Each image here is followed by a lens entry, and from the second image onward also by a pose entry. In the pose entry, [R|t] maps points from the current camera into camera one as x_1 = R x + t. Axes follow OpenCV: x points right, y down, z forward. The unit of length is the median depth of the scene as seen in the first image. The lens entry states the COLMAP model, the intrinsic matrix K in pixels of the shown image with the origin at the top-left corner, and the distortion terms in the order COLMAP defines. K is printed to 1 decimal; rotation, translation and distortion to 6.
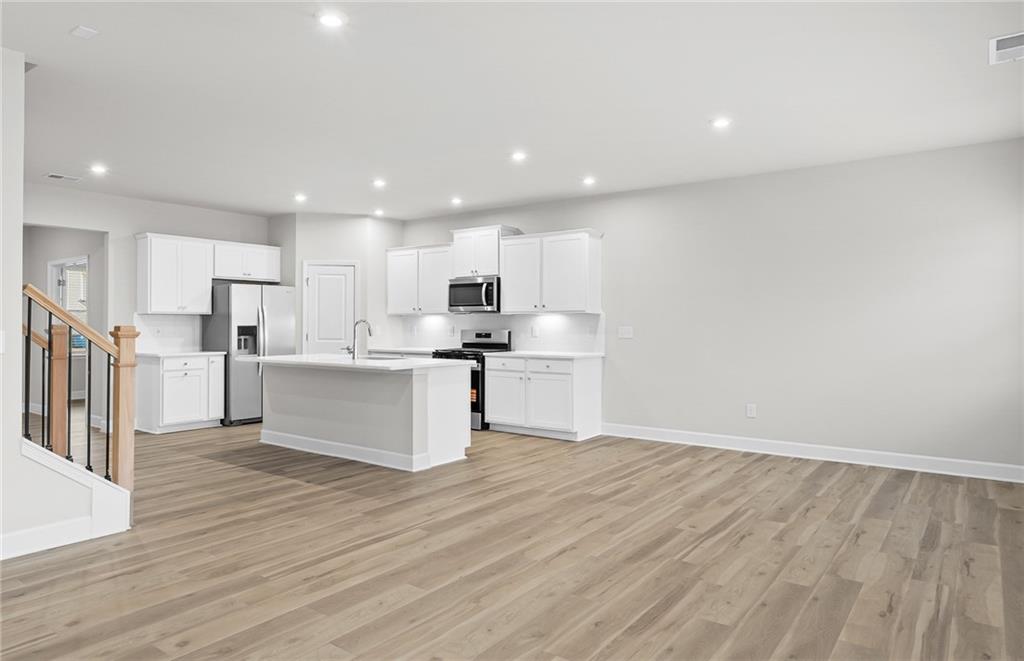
lens RADIAL K [[635.4, 0, 509.0], [0, 635.4, 315.6], [0, 0, 1]] dist [-0.003386, 0.000439]
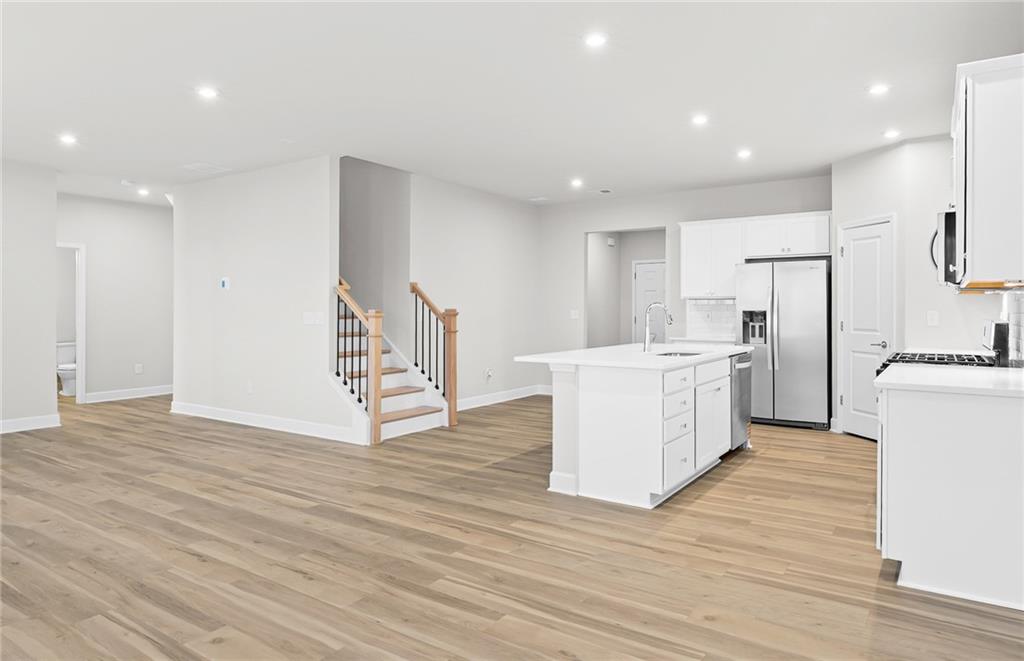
lens RADIAL K [[641.0, 0, 500.6], [0, 641.0, 306.9], [0, 0, 1]] dist [-0.001200, 0.000298]
pose [[0.034567, -0.004652, -0.999392, 0.459046], [0.012643, 0.999911, -0.004217, 0.010331], [0.999322, -0.012490, 0.034622, 0.631467]]
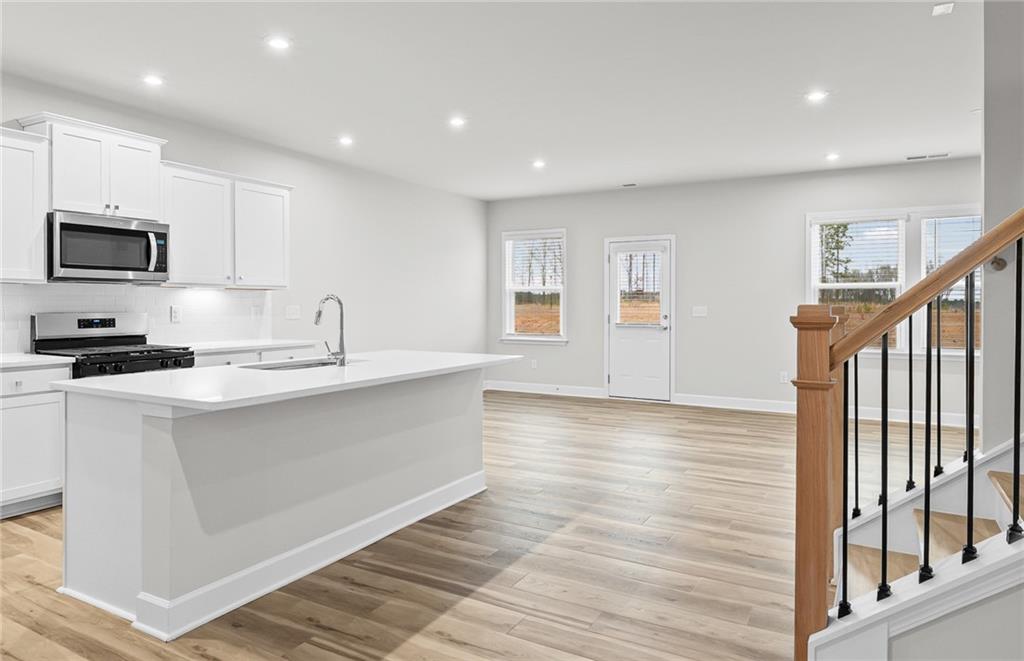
lens RADIAL K [[641.0, 0, 500.6], [0, 641.0, 306.9], [0, 0, 1]] dist [-0.001200, 0.000298]
pose [[-0.112034, -0.004229, 0.993695, -0.657593], [-0.014890, 0.999886, 0.002577, 0.010813], [-0.993593, -0.014507, -0.112085, 0.743965]]
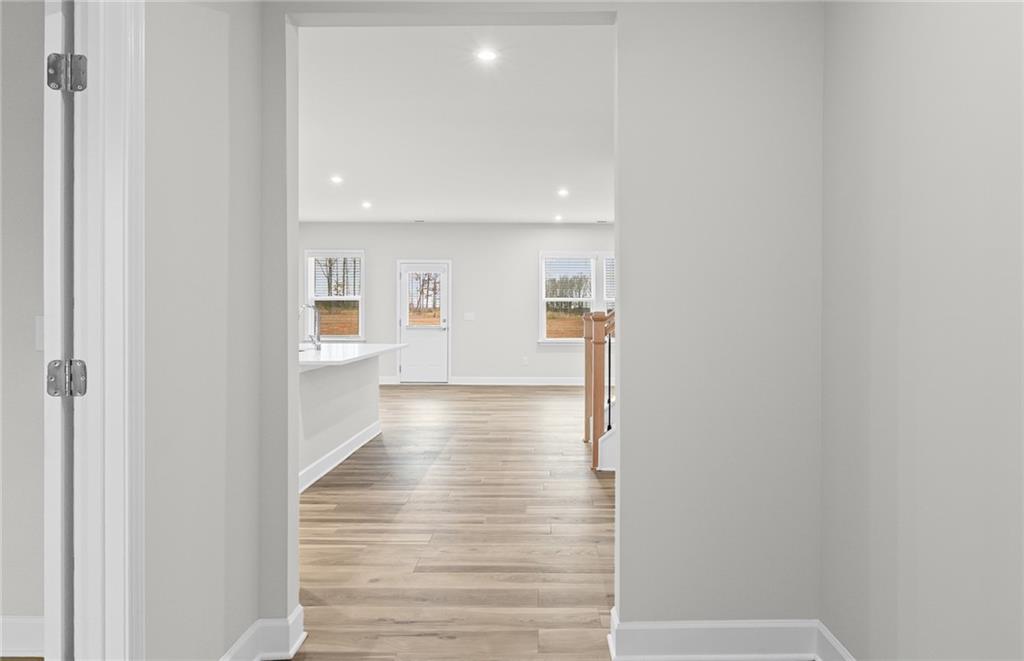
lens RADIAL K [[672.5, 0, 514.3], [0, 672.5, 315.2], [0, 0, 1]] dist [-0.000809, 0.000042]
pose [[-0.570181, -0.006427, 0.821494, -0.929171], [-0.014881, 0.999886, -0.002506, 0.014970], [-0.821384, -0.013653, -0.570211, 1.049027]]
